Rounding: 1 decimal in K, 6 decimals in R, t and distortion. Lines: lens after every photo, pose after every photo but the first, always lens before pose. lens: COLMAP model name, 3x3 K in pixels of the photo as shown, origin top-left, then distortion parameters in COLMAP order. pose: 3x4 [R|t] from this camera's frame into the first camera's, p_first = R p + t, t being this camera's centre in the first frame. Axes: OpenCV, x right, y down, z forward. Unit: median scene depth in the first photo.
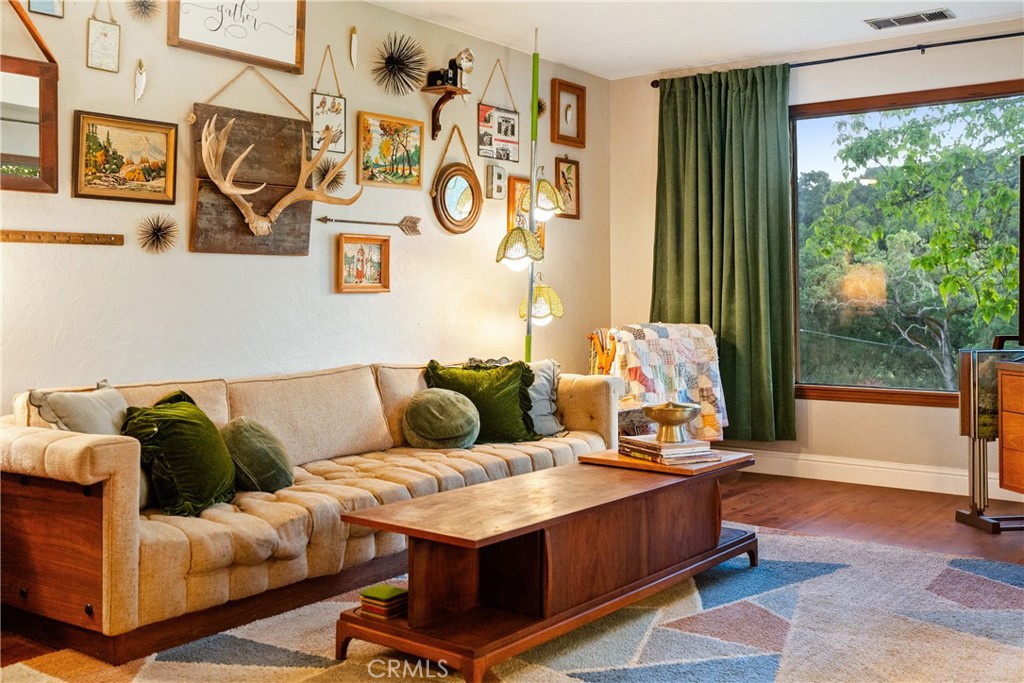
lens RADIAL K [[1042.9, 0, 511.9], [0, 1042.9, 317.5], [0, 0, 1]] dist [0.007165, 0.001030]
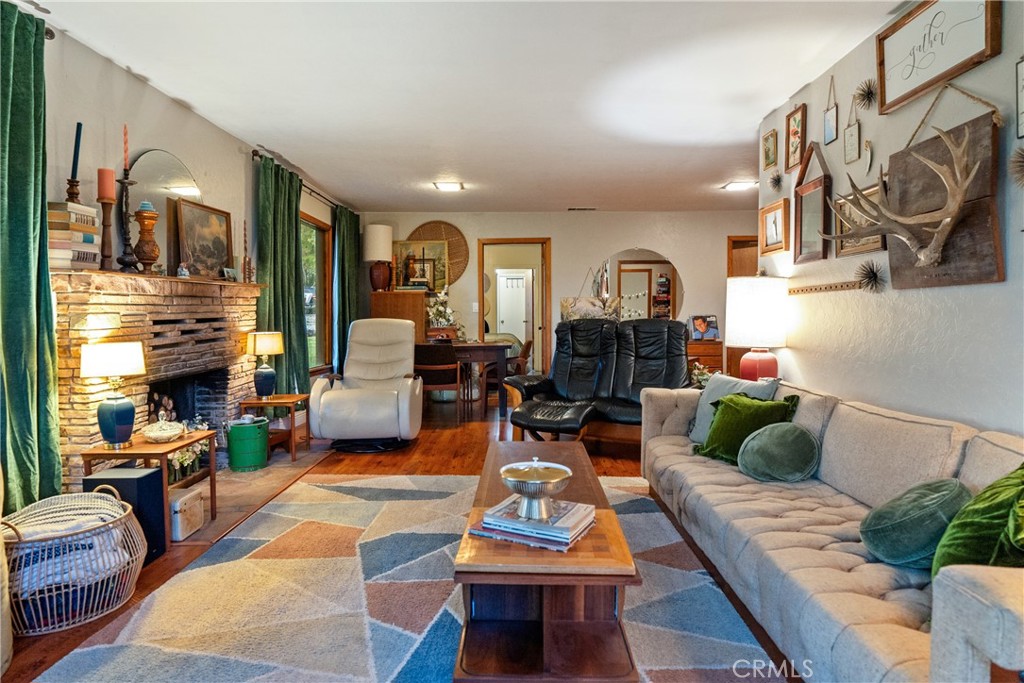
lens RADIAL K [[602.8, 0, 511.2], [0, 602.8, 314.0], [0, 0, 1]] dist [0.001218, 0.000397]
pose [[-0.797575, -0.002986, -0.603213, 0.354252], [-0.013778, 0.999817, 0.013268, -0.033811], [0.603063, 0.018893, -0.797470, 1.104063]]
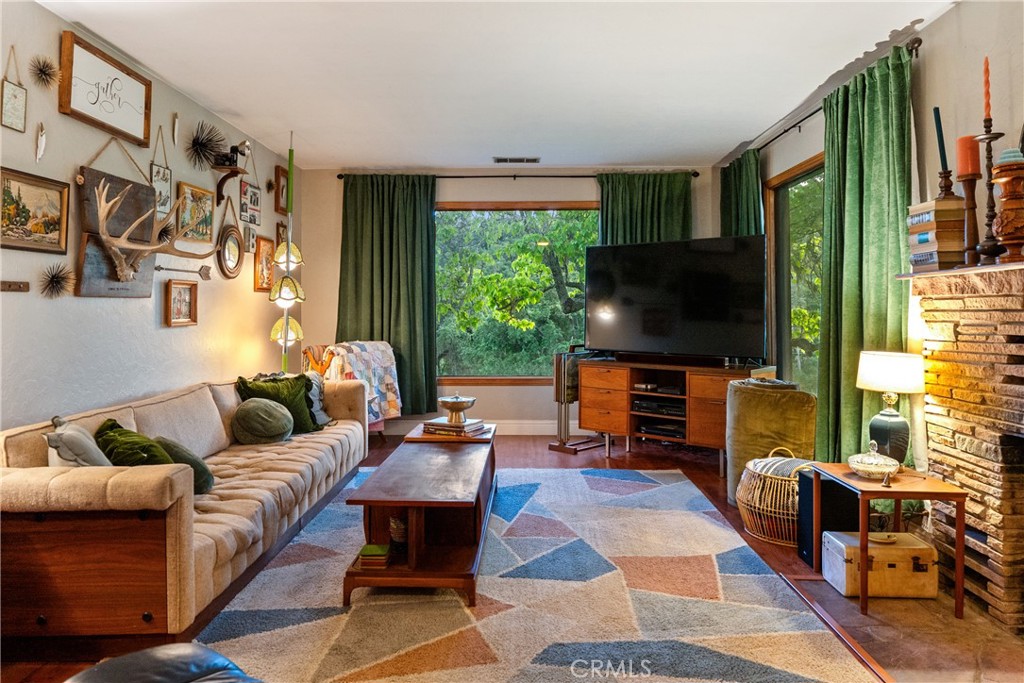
lens RADIAL K [[700.0, 0, 512.0], [0, 700.0, 341.5], [0, 0, 1]] dist [-0.000901, 0.001124]
pose [[0.801661, -0.029595, 0.597046, -0.339696], [0.013532, 0.999416, 0.031370, -0.027814], [-0.597625, -0.017069, 0.801594, 0.091318]]
